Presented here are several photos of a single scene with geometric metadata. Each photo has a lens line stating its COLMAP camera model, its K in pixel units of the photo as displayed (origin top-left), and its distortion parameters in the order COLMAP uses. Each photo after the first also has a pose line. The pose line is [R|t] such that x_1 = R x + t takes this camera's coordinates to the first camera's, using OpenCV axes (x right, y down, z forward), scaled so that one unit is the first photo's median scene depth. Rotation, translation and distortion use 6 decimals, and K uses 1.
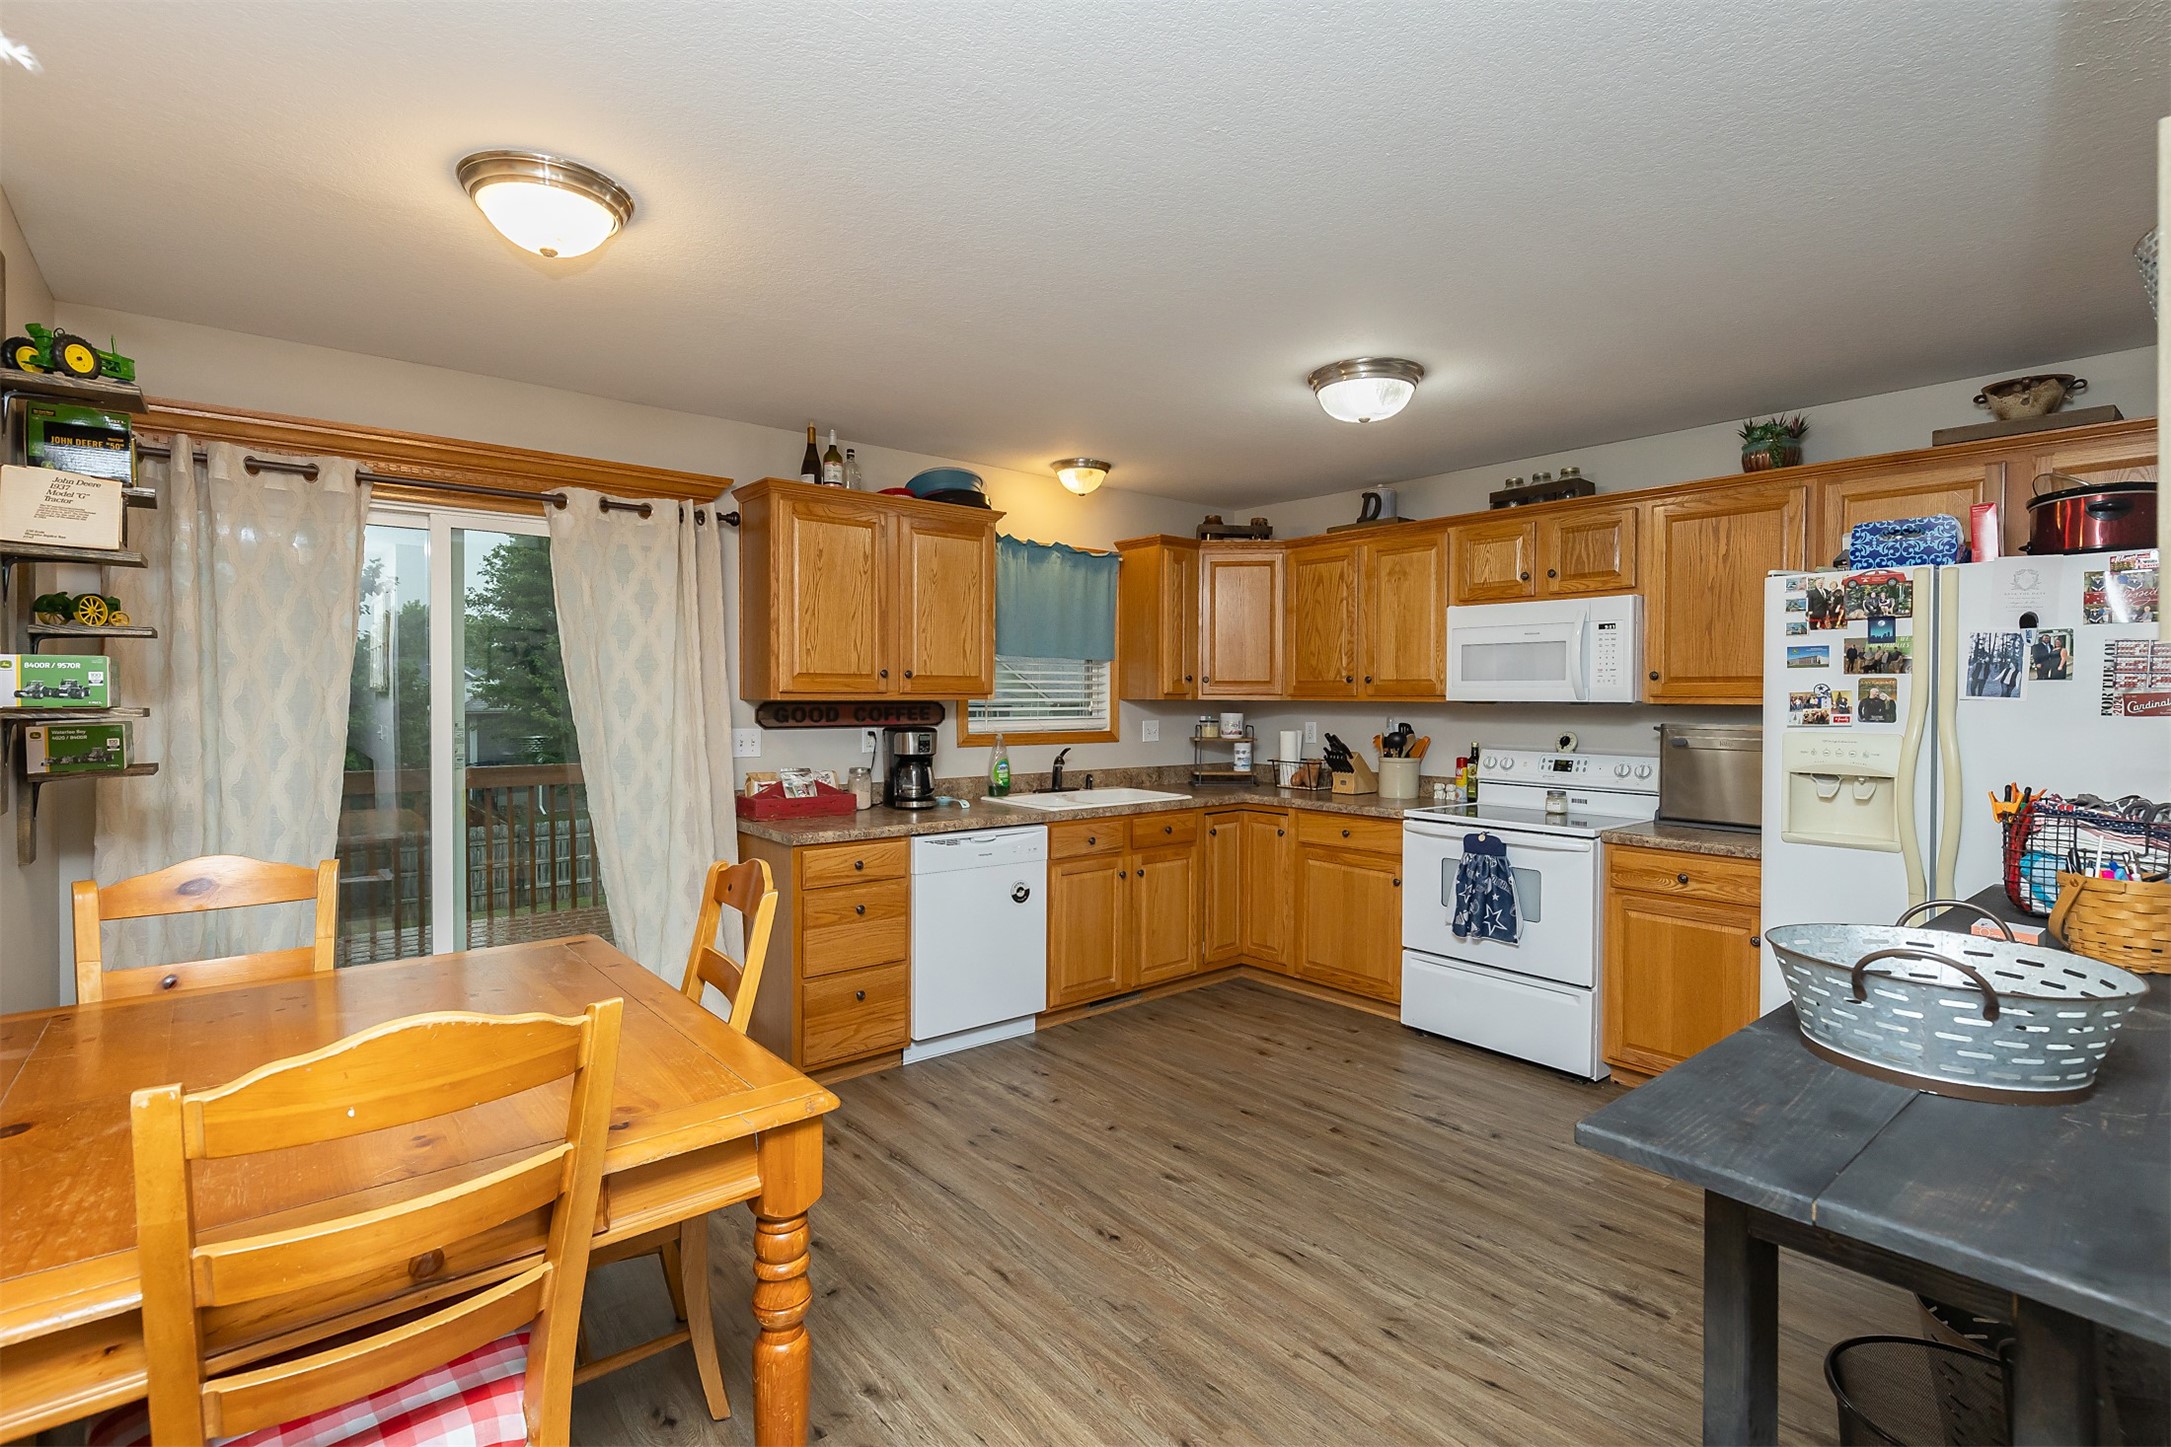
lens RADIAL K [[1009.4, 0, 1086.0], [0, 1009.4, 708.6], [0, 0, 1]] dist [0.010827, -0.000307]
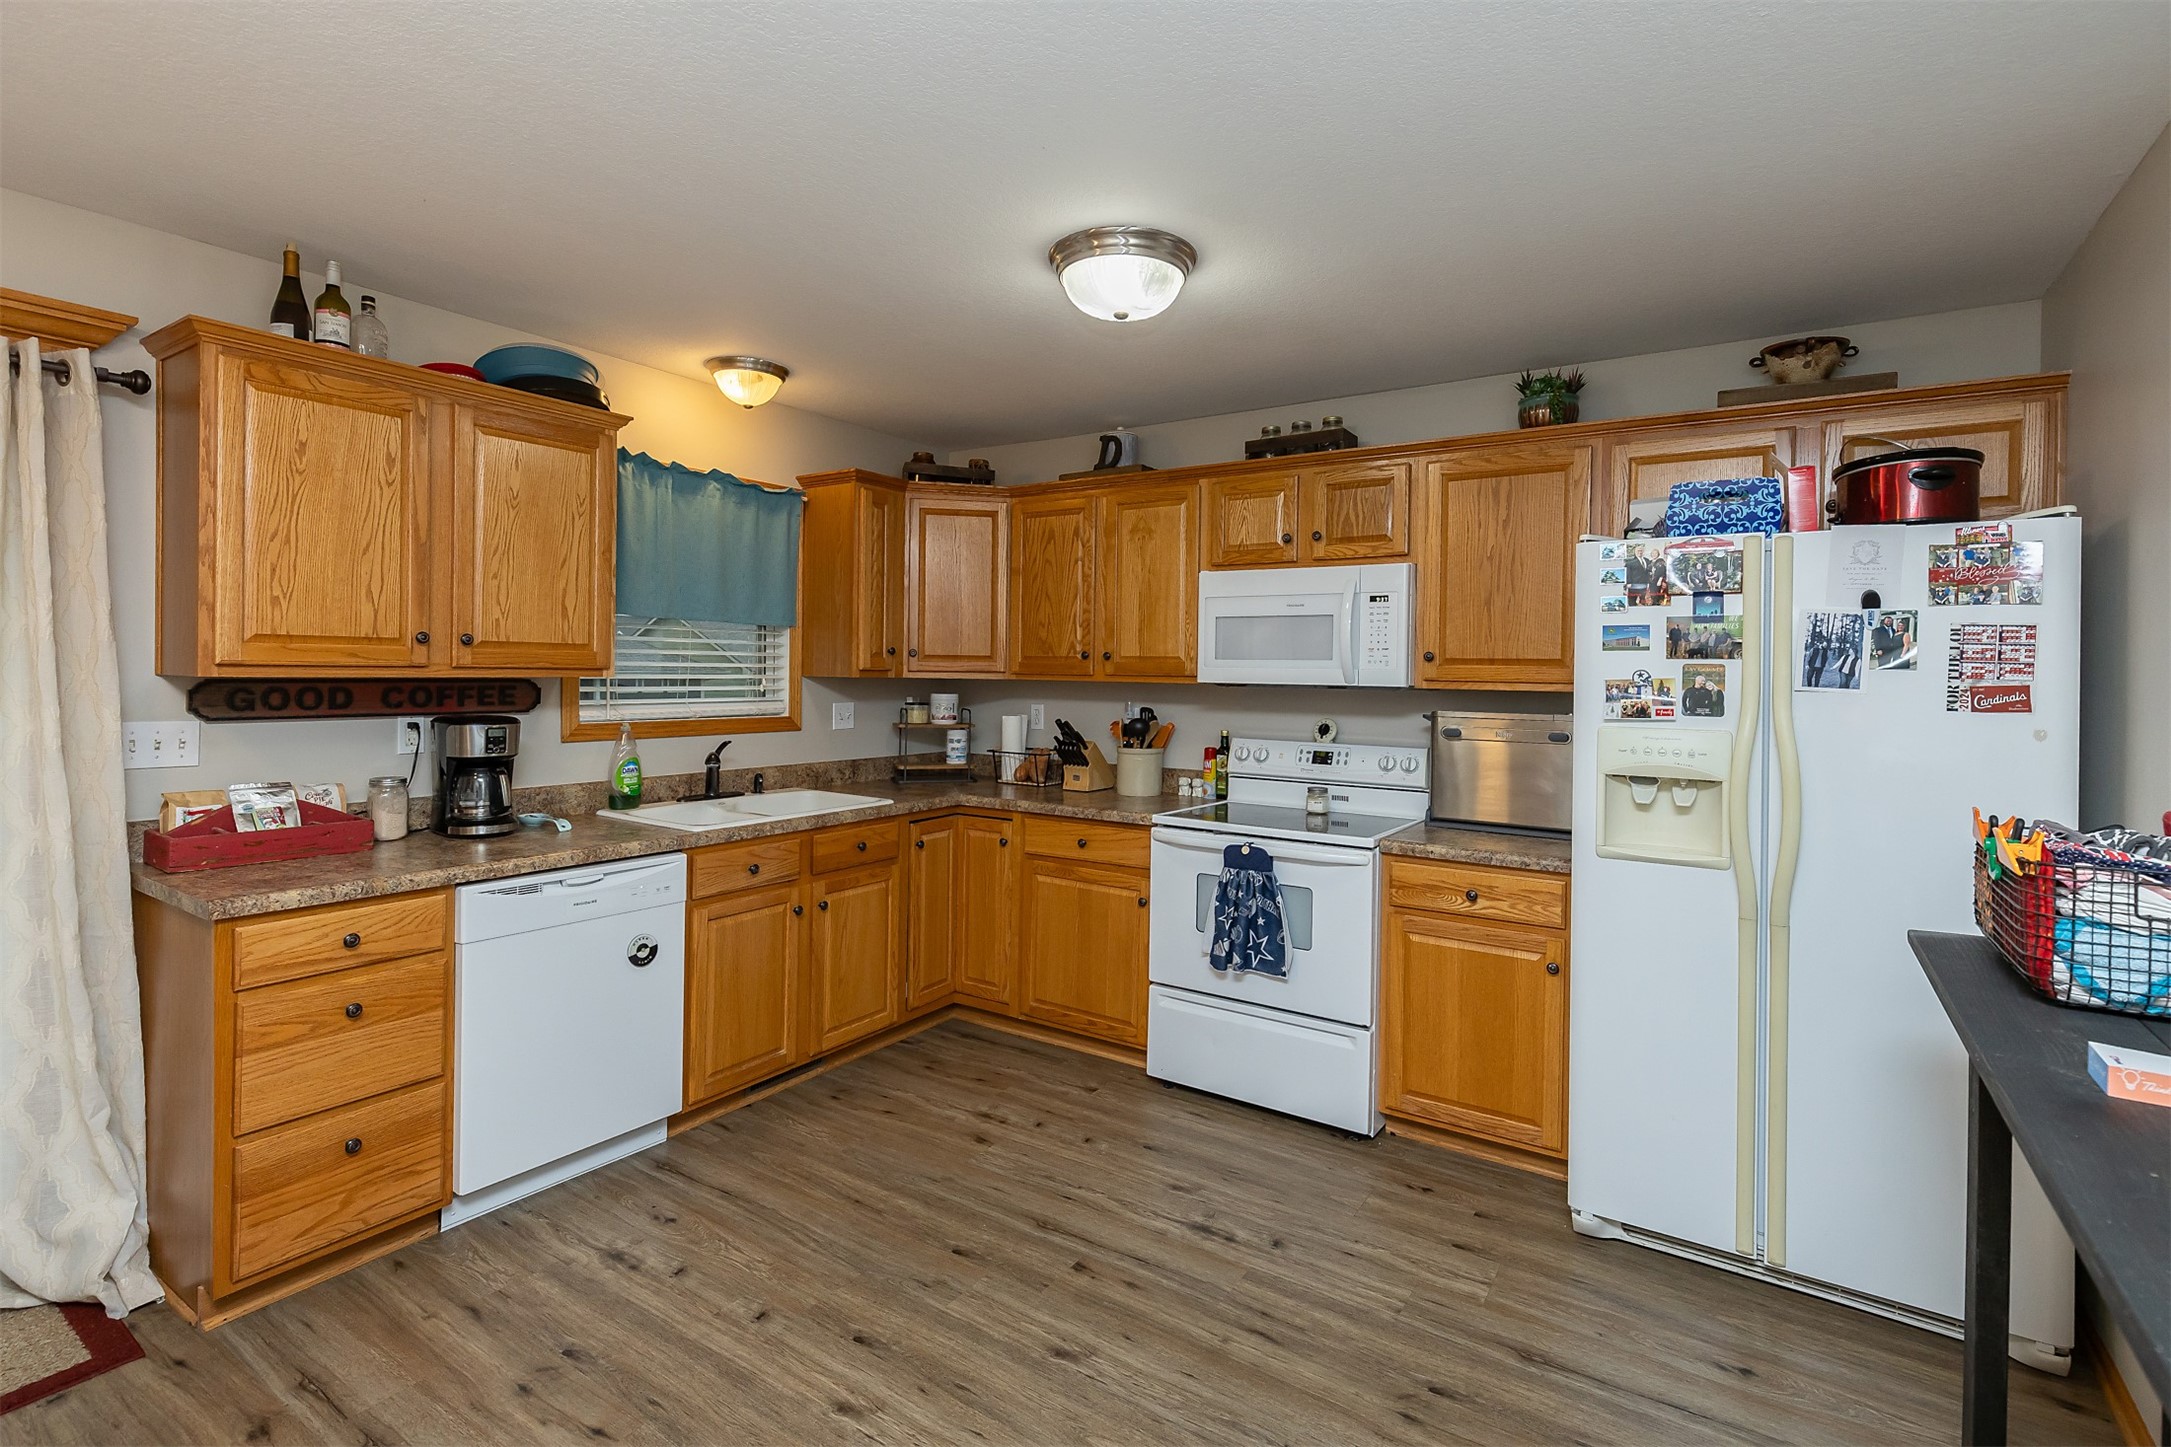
lens RADIAL K [[1009.4, 0, 1088.4], [0, 1009.4, 675.7], [0, 0, 1]] dist [0.010827, -0.000307]
pose [[0.959572, 0.007752, 0.281357, 0.035612], [-0.006432, 0.999964, -0.005615, -0.009273], [-0.281390, 0.003578, 0.959587, 0.249495]]
